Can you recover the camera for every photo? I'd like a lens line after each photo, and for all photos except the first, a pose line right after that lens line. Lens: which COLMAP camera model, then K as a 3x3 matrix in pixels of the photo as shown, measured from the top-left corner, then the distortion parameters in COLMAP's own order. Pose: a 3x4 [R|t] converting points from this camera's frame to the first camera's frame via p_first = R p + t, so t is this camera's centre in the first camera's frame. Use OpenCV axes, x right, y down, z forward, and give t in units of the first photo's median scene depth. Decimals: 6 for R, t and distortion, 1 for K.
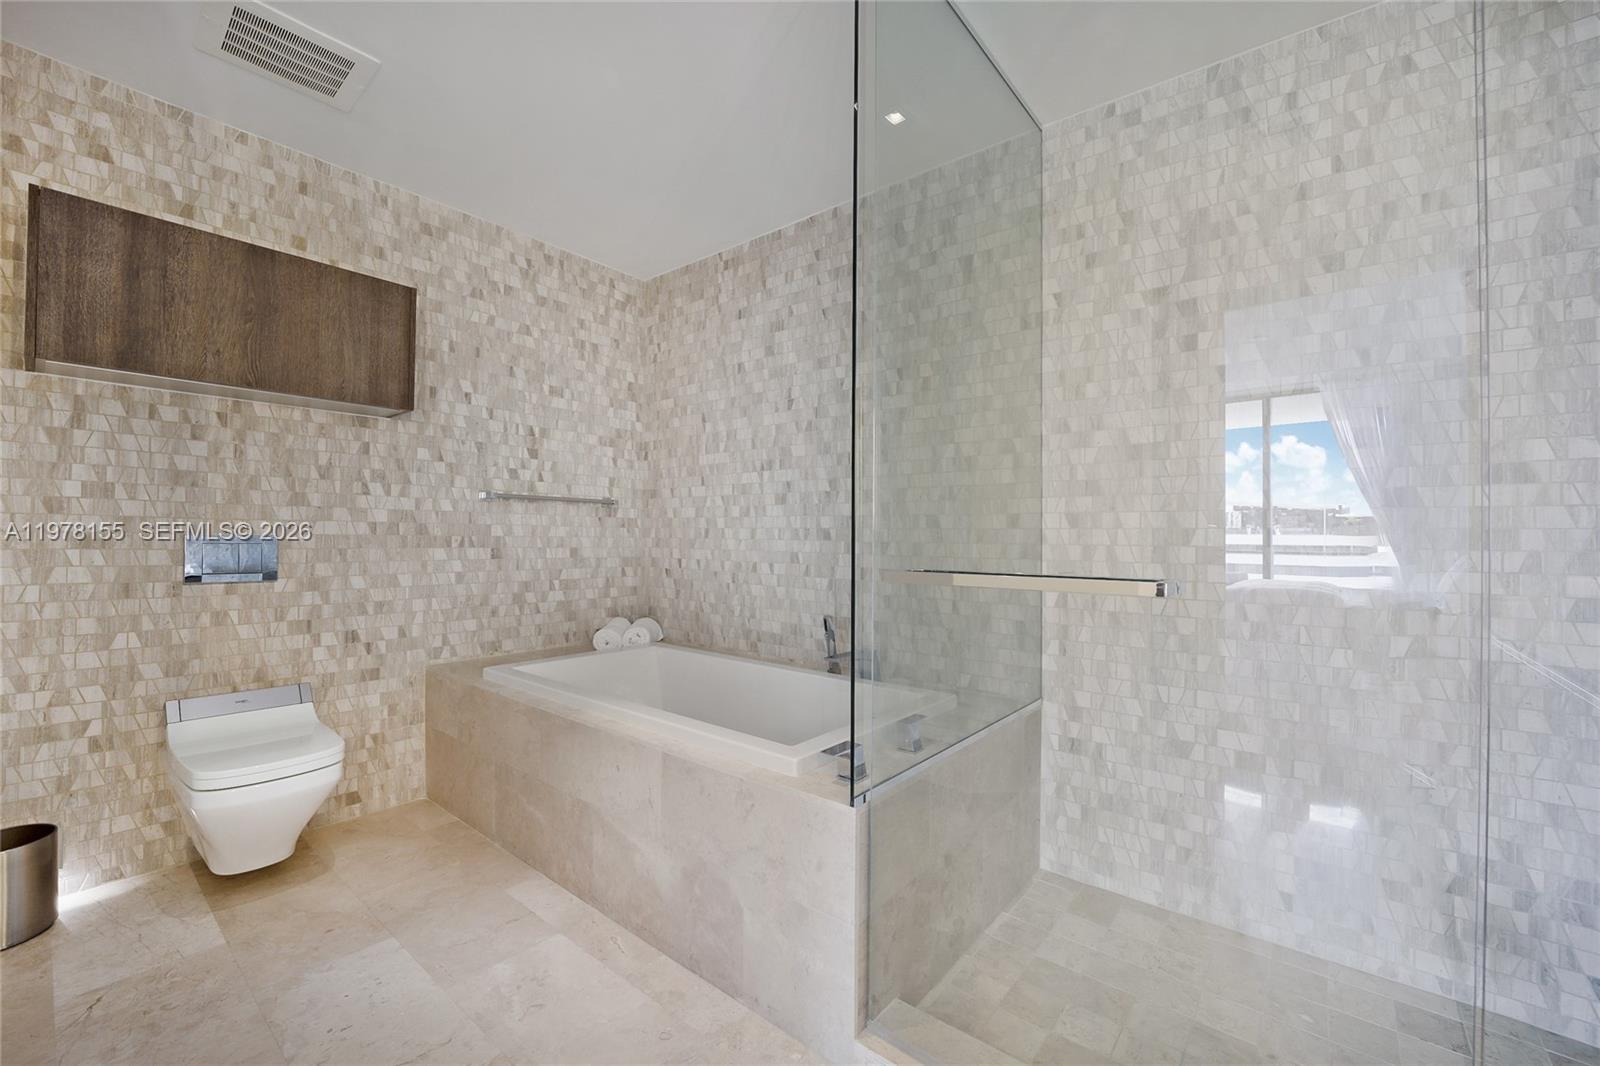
lens RADIAL K [[642.6, 0, 802.3], [0, 642.6, 541.7], [0, 0, 1]] dist [-0.019267, -0.000588]
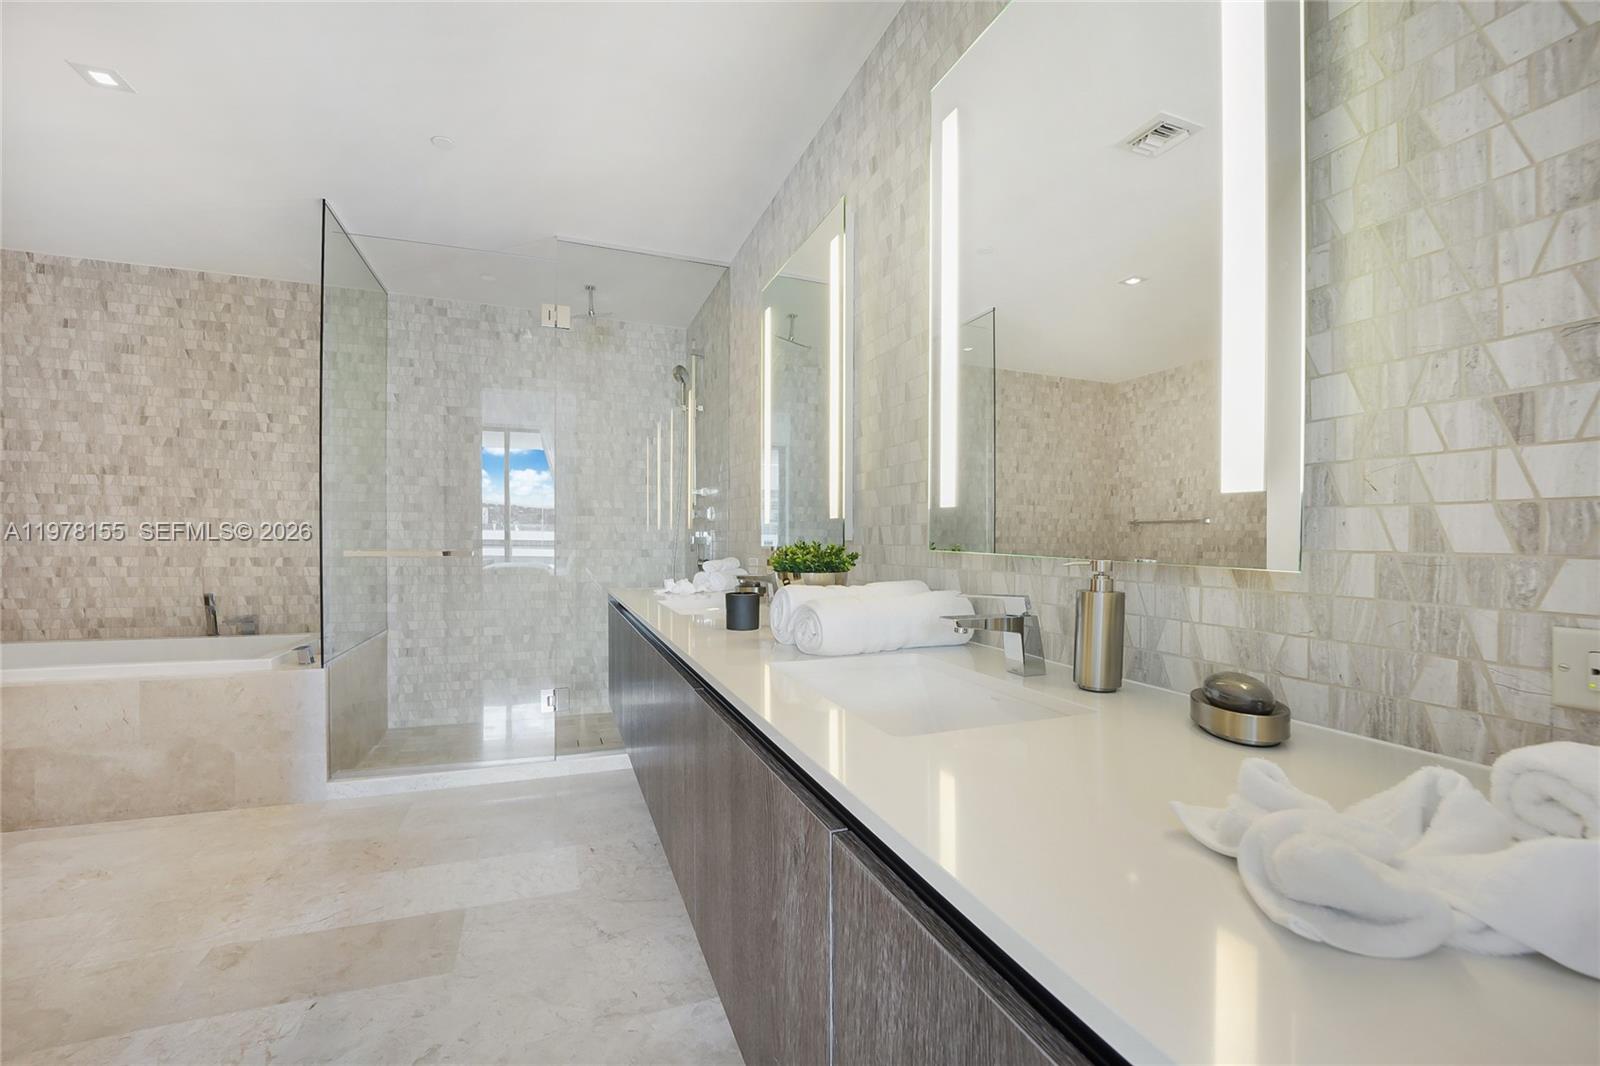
lens RADIAL K [[642.6, 0, 802.8], [0, 642.6, 539.9], [0, 0, 1]] dist [-0.019267, -0.000588]
pose [[0.487087, -0.004808, 0.873340, -0.564490], [0.000243, 0.999986, 0.005370, -0.002774], [-0.873354, -0.002404, 0.487081, -0.790017]]
